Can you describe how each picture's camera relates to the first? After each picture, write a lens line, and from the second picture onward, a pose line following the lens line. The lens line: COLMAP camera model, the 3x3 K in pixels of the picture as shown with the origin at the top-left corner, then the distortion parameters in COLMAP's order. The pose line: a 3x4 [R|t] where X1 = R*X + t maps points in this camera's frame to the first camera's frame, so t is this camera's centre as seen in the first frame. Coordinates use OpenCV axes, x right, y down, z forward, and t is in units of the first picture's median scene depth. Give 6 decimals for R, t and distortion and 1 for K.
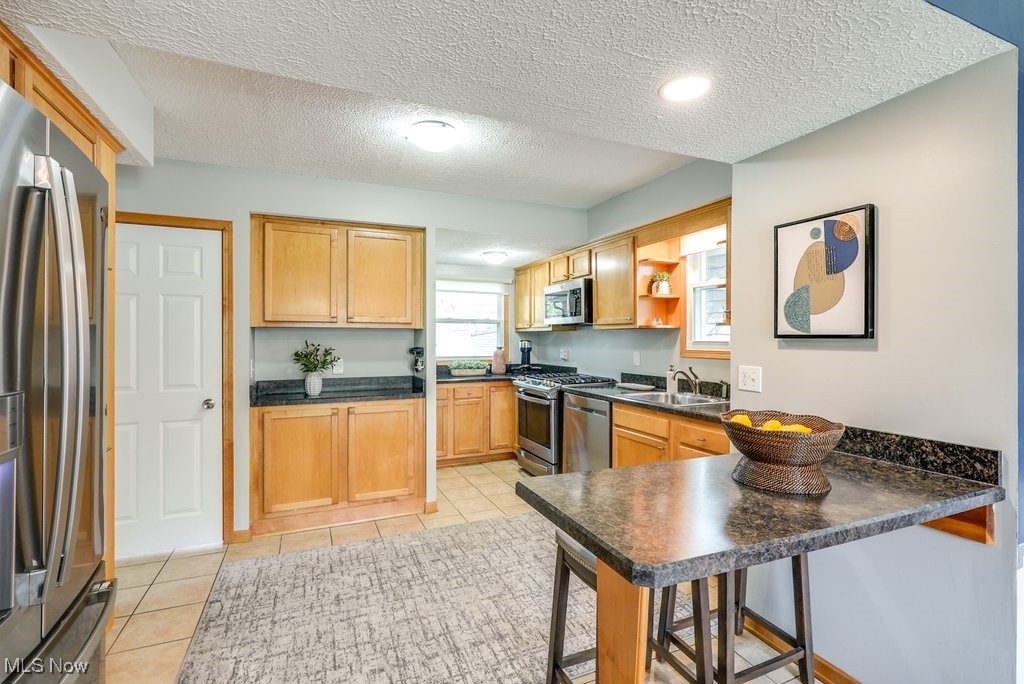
lens RADIAL K [[470.8, 0, 510.3], [0, 470.8, 338.4], [0, 0, 1]] dist [-0.009377, 0.000974]
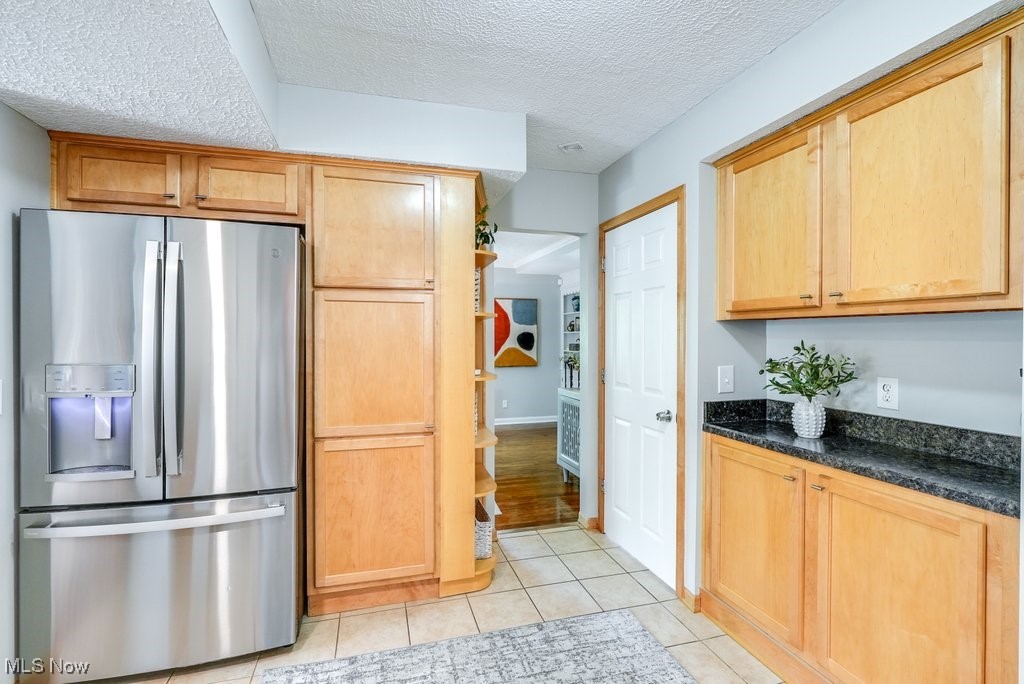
lens RADIAL K [[470.8, 0, 503.8], [0, 470.8, 343.7], [0, 0, 1]] dist [-0.009377, 0.000974]
pose [[-0.126664, 0.015204, -0.991829, 0.202685], [0.001546, 0.999884, 0.015130, 0.000122], [0.991944, 0.000383, -0.126673, 0.783421]]
